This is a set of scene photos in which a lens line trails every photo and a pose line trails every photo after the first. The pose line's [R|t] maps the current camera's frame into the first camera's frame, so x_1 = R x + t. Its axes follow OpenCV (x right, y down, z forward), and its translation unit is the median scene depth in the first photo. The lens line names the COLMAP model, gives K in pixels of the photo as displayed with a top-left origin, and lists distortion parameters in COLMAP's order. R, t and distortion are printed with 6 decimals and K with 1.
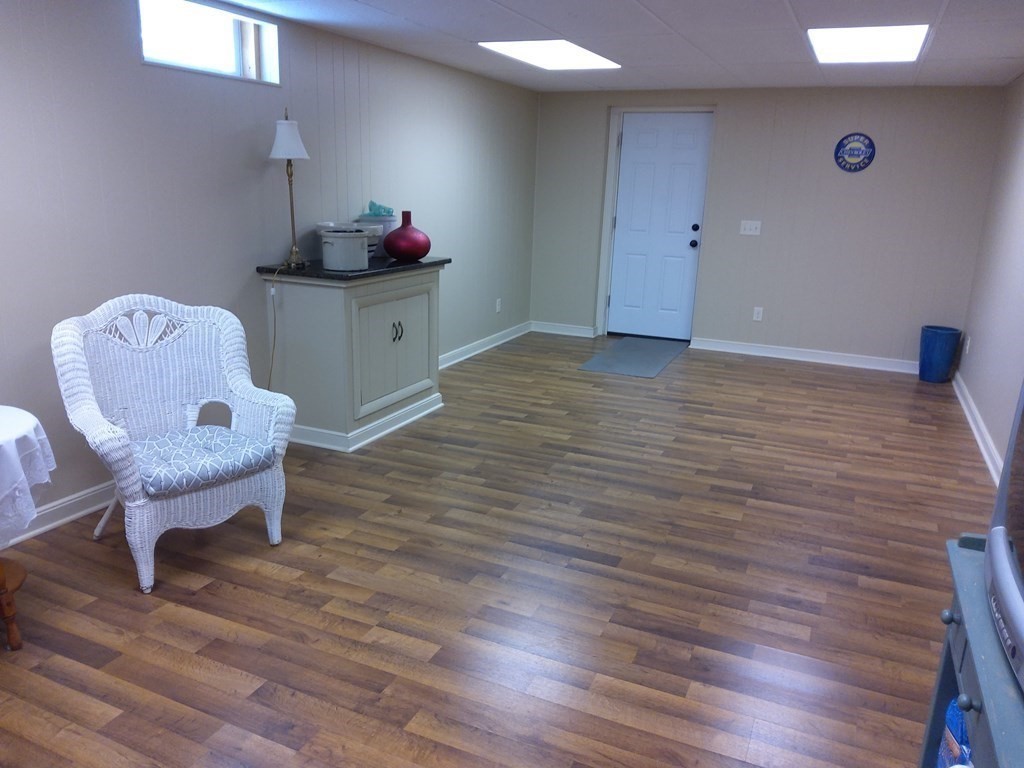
lens RADIAL K [[766.2, 0, 509.3], [0, 766.2, 374.8], [0, 0, 1]] dist [0.110916, -0.181776]
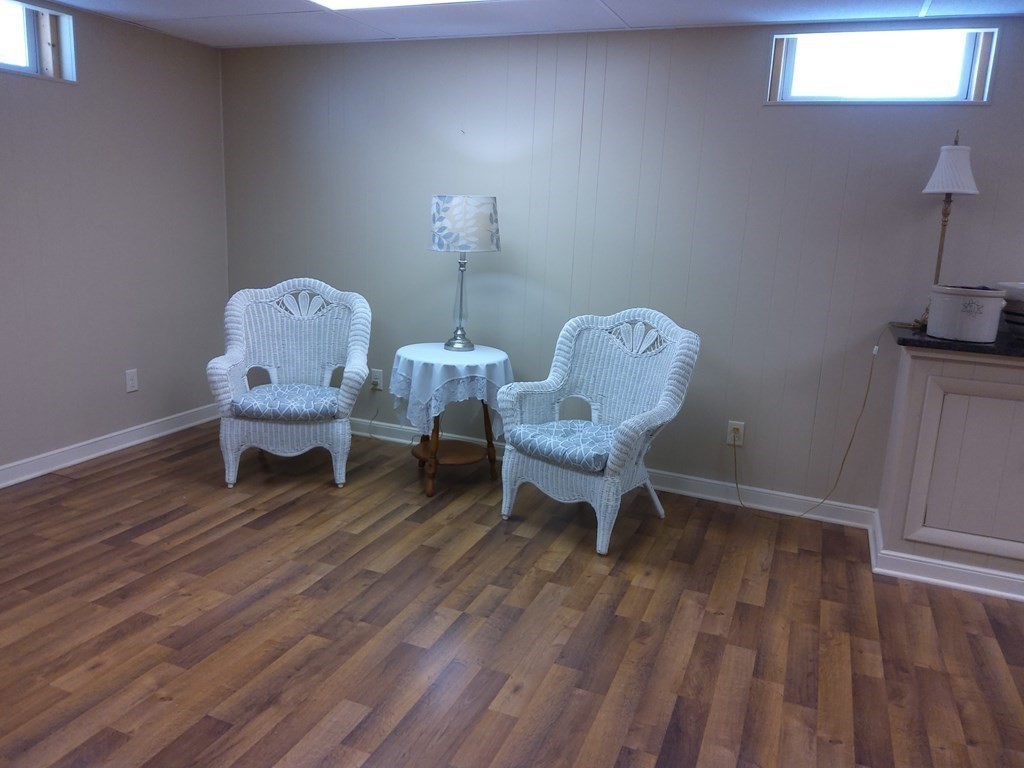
lens RADIAL K [[766.2, 0, 509.3], [0, 766.2, 374.8], [0, 0, 1]] dist [0.110916, -0.181776]
pose [[0.039885, 0.175742, -0.983628, 0.521361], [-0.291598, 0.943607, 0.156767, -0.102754], [0.955709, 0.280571, 0.088882, 0.578705]]
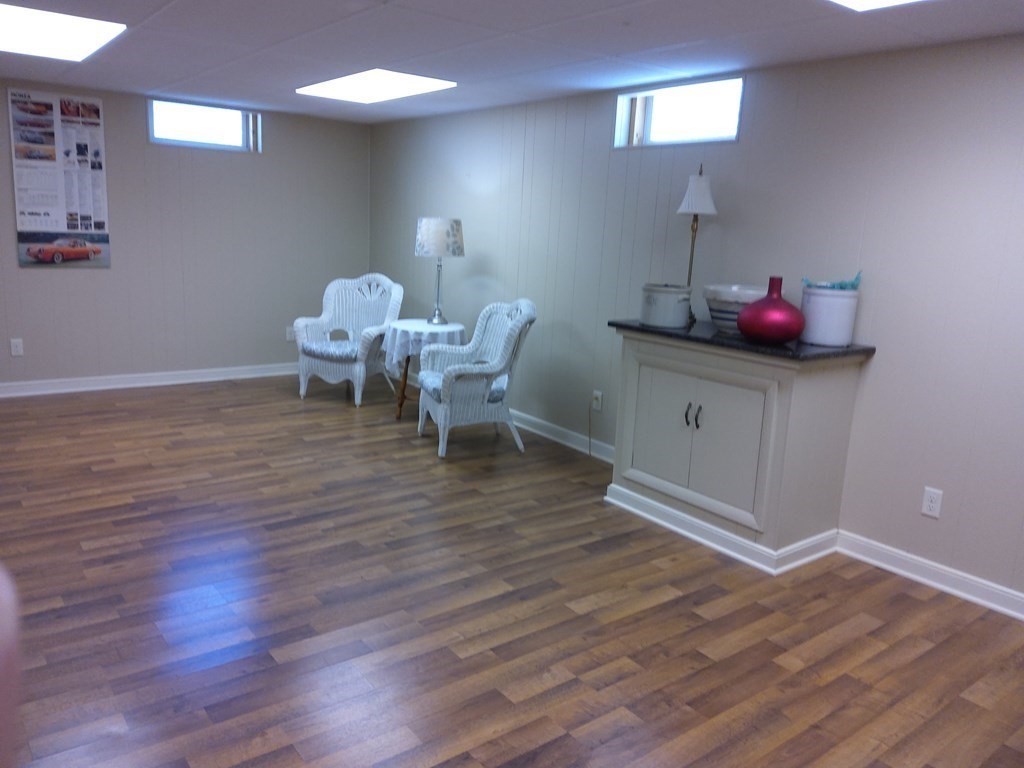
lens RADIAL K [[769.1, 0, 503.2], [0, 769.1, 380.8], [0, 0, 1]] dist [0.111207, -0.190436]
pose [[-0.470050, 0.125418, -0.873684, 0.754599], [-0.279805, 0.917626, 0.282264, -0.304420], [0.837116, 0.377139, -0.396237, 1.311638]]
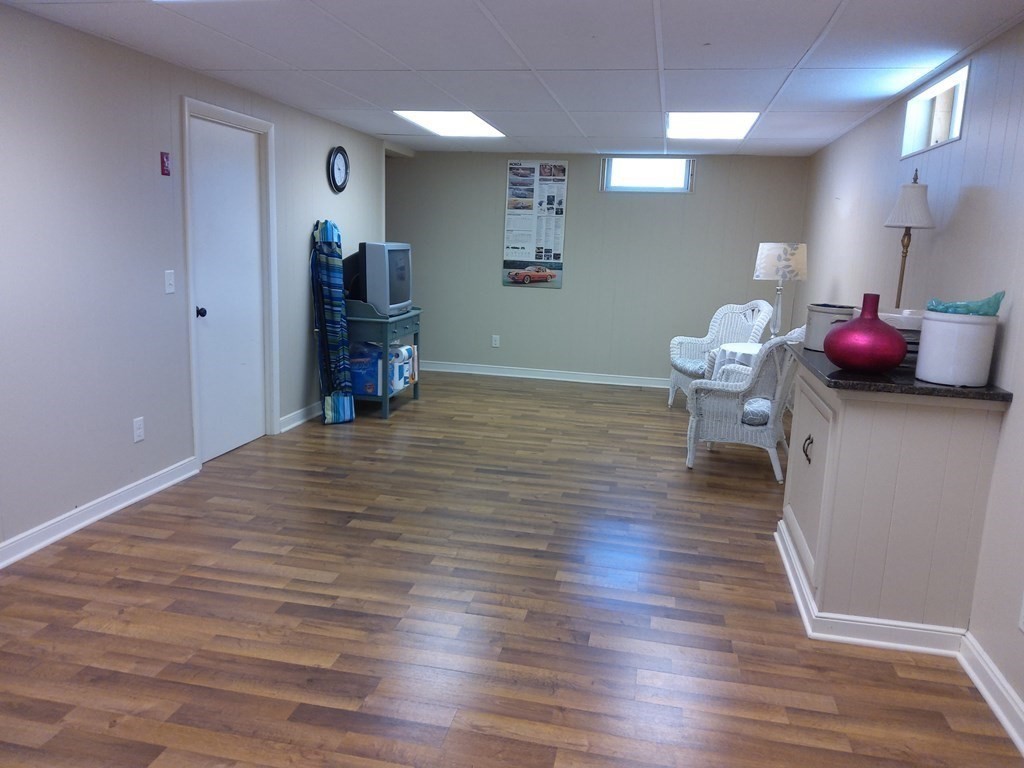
lens RADIAL K [[766.2, 0, 509.3], [0, 766.2, 374.8], [0, 0, 1]] dist [0.110916, -0.181776]
pose [[-0.973432, -0.028046, -0.227251, 0.337251], [-0.119795, 0.908185, 0.401060, -0.434984], [0.195138, 0.417629, -0.887416, 1.797479]]
